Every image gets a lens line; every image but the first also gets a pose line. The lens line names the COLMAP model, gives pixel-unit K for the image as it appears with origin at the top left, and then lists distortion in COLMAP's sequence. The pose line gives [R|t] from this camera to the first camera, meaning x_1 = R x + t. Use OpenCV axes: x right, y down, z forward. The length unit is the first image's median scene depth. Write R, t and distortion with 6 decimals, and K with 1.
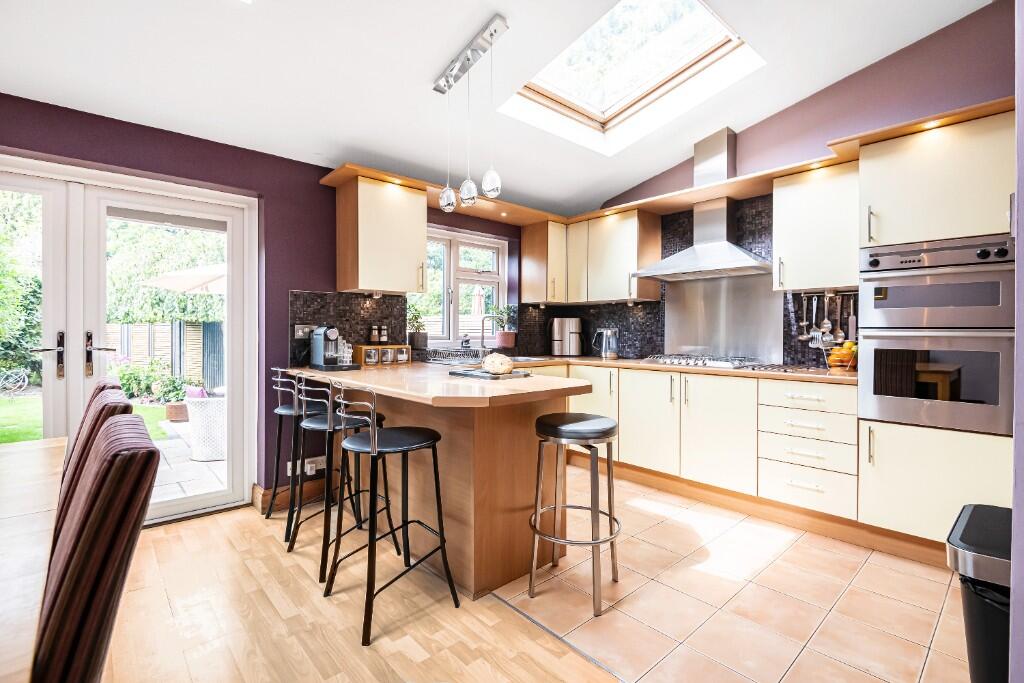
lens RADIAL K [[465.3, 0, 516.7], [0, 465.3, 336.0], [0, 0, 1]] dist [0.008432, -0.010002]
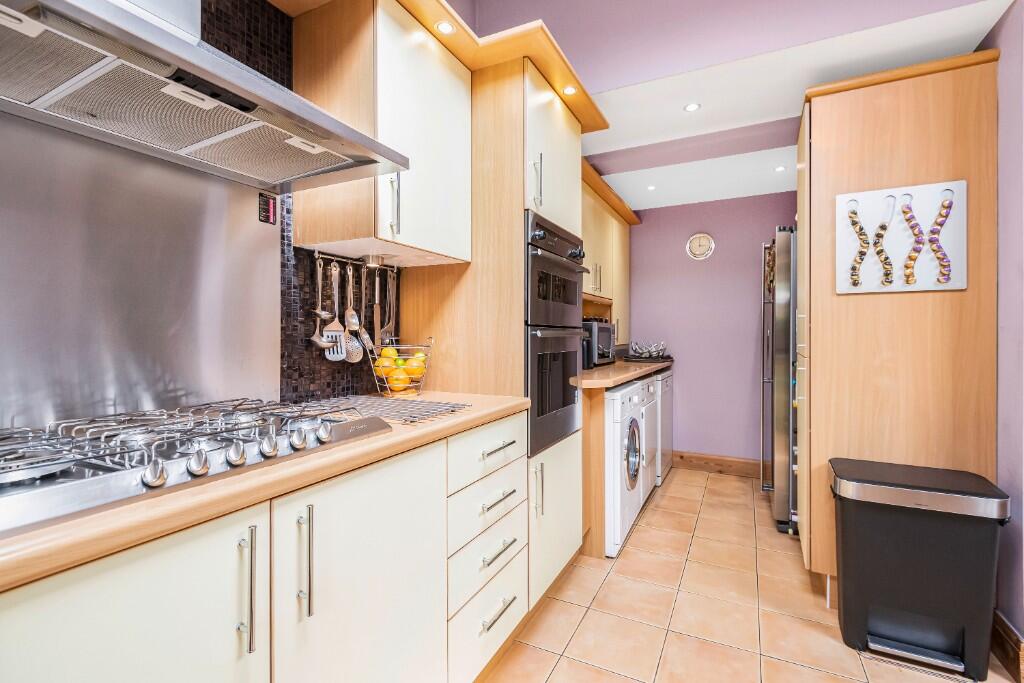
lens RADIAL K [[465.3, 0, 508.1], [0, 465.3, 333.5], [0, 0, 1]] dist [0.008432, -0.010002]
pose [[-0.357814, -0.004016, 0.933784, 0.085539], [0.006066, 0.999960, 0.006625, -0.007225], [-0.933773, 0.008035, -0.357775, 0.961840]]
